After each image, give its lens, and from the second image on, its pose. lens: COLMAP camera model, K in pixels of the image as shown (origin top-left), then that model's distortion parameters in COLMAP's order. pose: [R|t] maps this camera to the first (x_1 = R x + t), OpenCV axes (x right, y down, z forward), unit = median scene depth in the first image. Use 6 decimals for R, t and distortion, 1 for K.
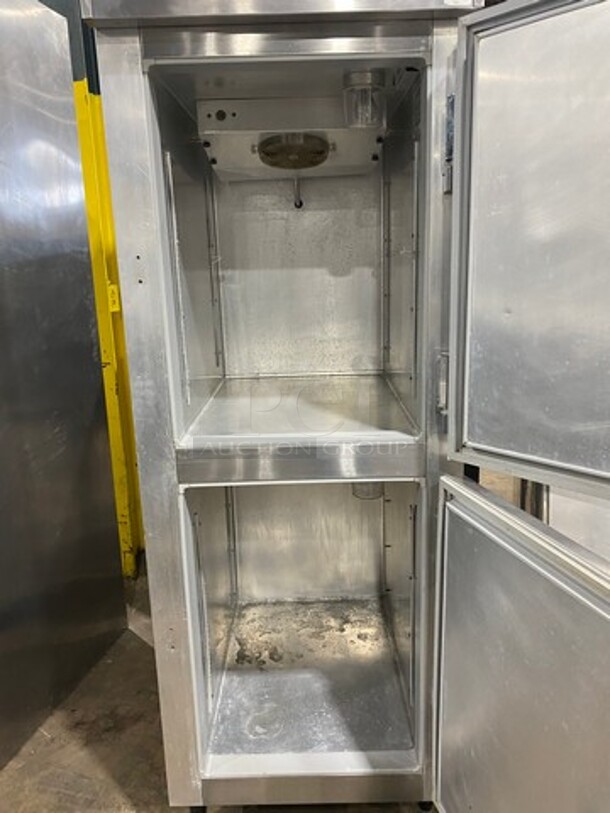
lens RADIAL K [[622.6, 0, 305.0], [0, 622.6, 406.5], [0, 0, 1]] dist [0.016869, -0.007964]
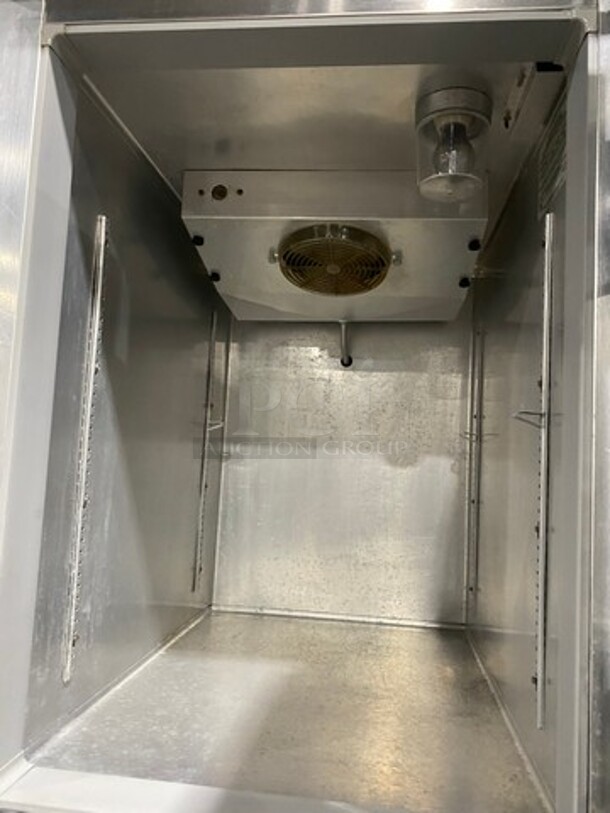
lens RADIAL K [[622.6, 0, 305.0], [0, 622.6, 406.5], [0, 0, 1]] dist [0.016869, -0.007964]
pose [[0.990095, 0.068453, -0.122582, 0.033341], [-0.104073, 0.943860, -0.313523, -0.055150], [0.094238, 0.323175, 0.941635, 0.368597]]
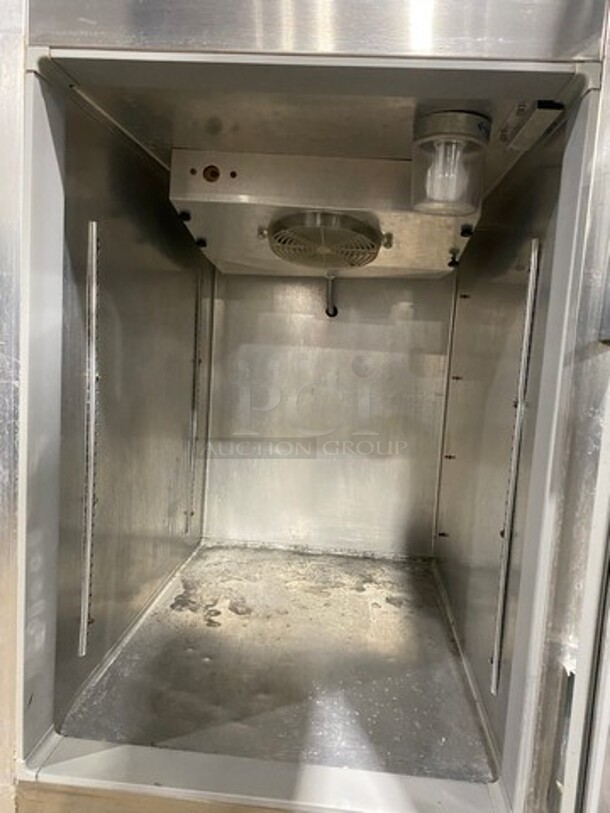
lens RADIAL K [[645.0, 0, 305.0], [0, 645.0, 406.5], [0, 0, 1]] dist [0.075311, -0.000634]
pose [[0.993347, 0.093106, -0.067779, 0.019022], [-0.101105, 0.986845, -0.126157, -0.129673], [0.055141, 0.132170, 0.989692, 0.305824]]
